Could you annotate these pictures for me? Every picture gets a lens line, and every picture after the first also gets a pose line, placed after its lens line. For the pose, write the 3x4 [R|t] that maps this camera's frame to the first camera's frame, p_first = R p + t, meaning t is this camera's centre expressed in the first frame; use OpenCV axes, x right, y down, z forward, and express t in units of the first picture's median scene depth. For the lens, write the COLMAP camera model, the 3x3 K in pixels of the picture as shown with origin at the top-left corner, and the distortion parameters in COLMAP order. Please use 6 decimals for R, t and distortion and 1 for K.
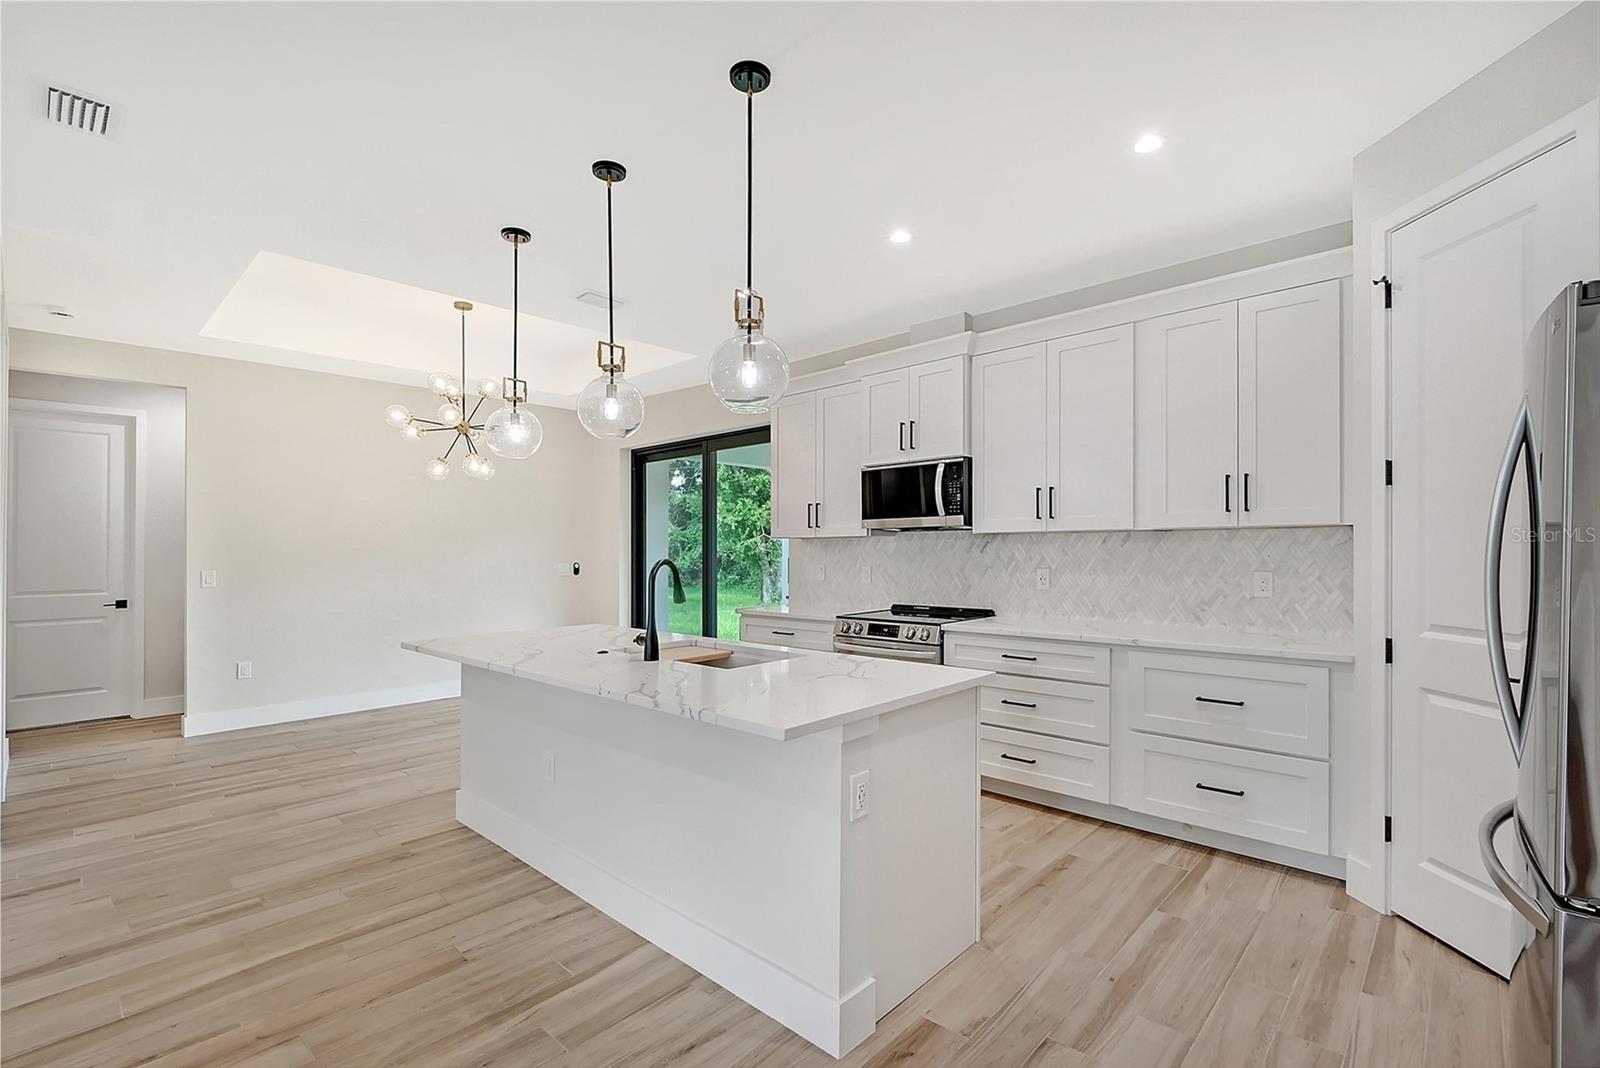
lens RADIAL K [[714.4, 0, 832.4], [0, 714.4, 546.1], [0, 0, 1]] dist [-0.002392, -0.000631]
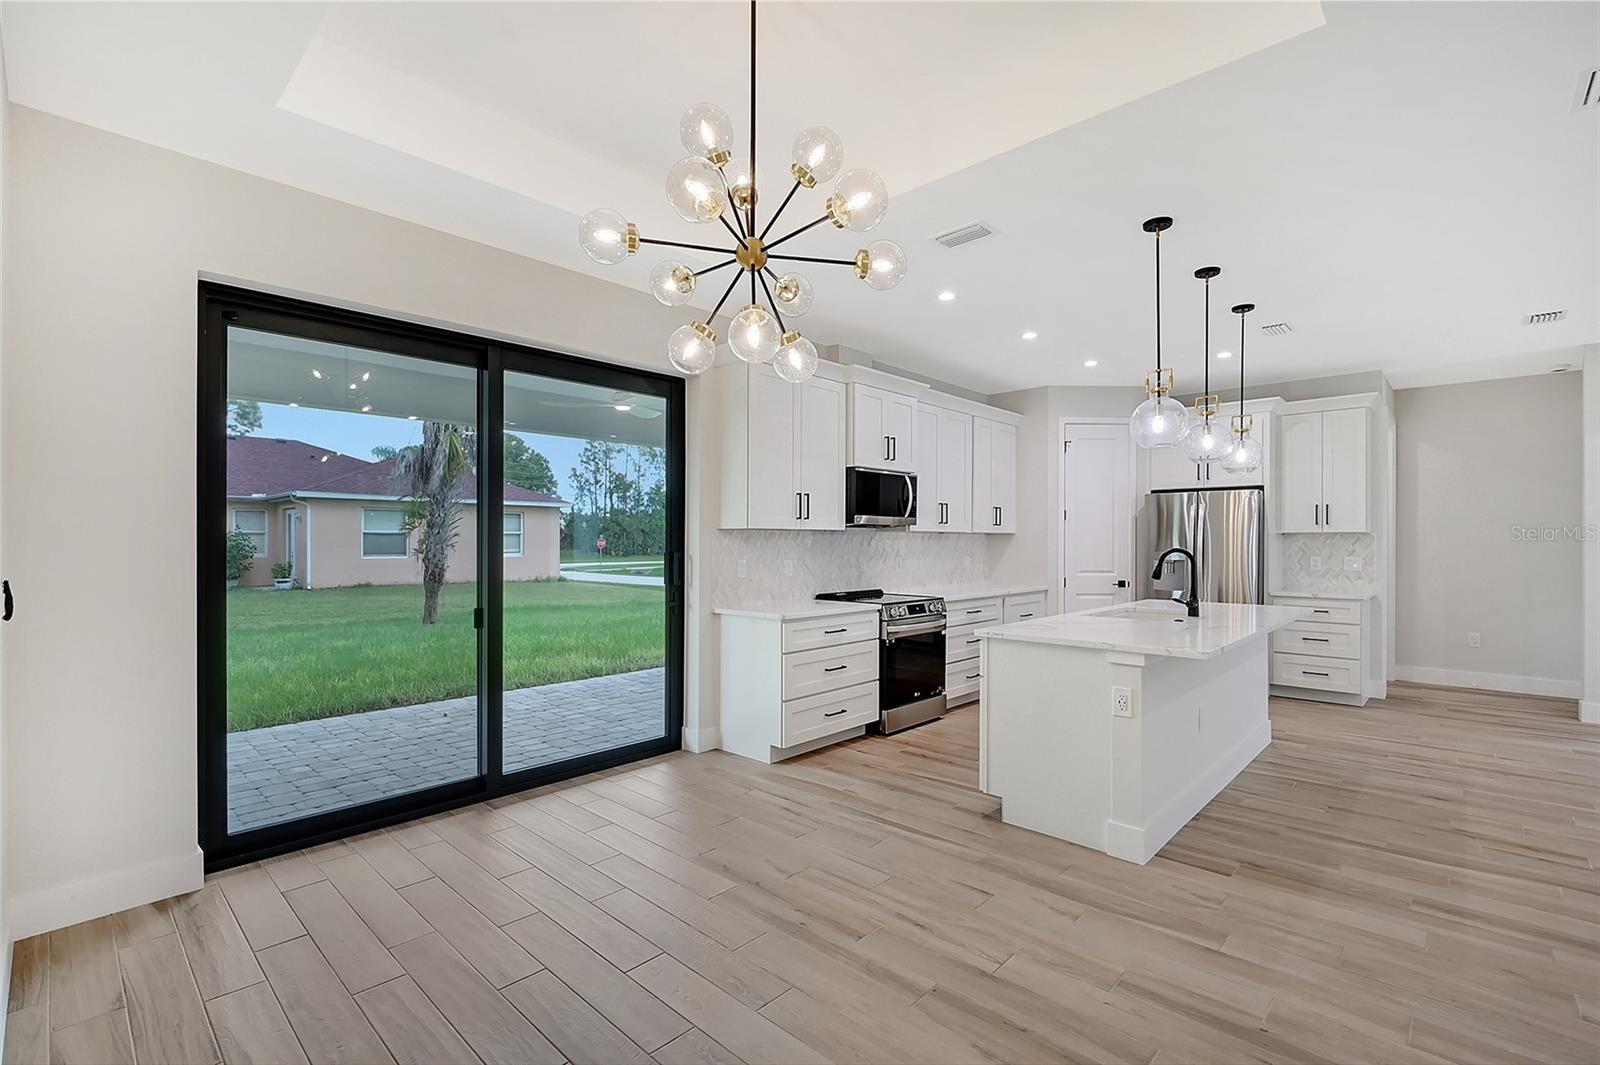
lens RADIAL K [[711.7, 0, 807.0], [0, 711.7, 550.7], [0, 0, 1]] dist [-0.001640, -0.000237]
pose [[0.023324, -0.003850, 0.999721, -1.319682], [-0.004040, 0.999984, 0.003945, 0.016279], [-0.999720, -0.004131, 0.023308, 1.333144]]
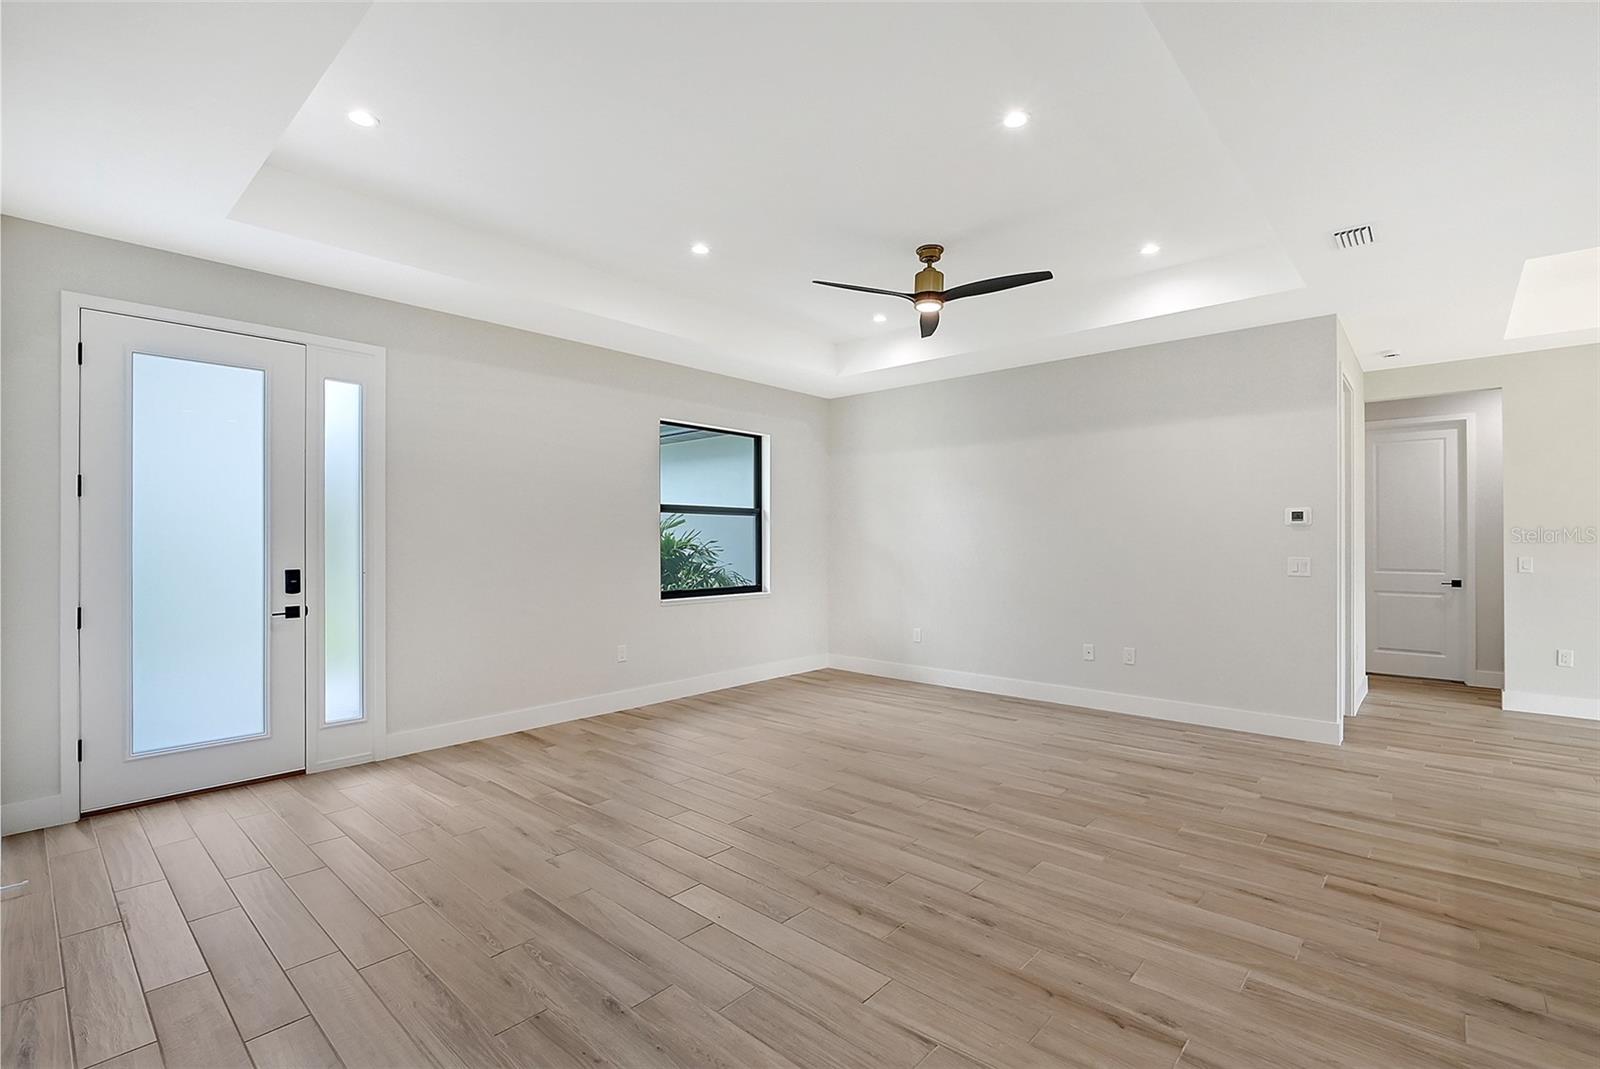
lens RADIAL K [[717.4, 0, 800.0], [0, 717.4, 534.5], [0, 0, 1]] dist [-0.000614, -0.000190]
pose [[-0.007799, -0.003572, -0.999963, 0.270185], [0.006114, 0.999975, -0.003619, -0.000915], [0.999951, -0.006142, -0.007777, -0.084506]]
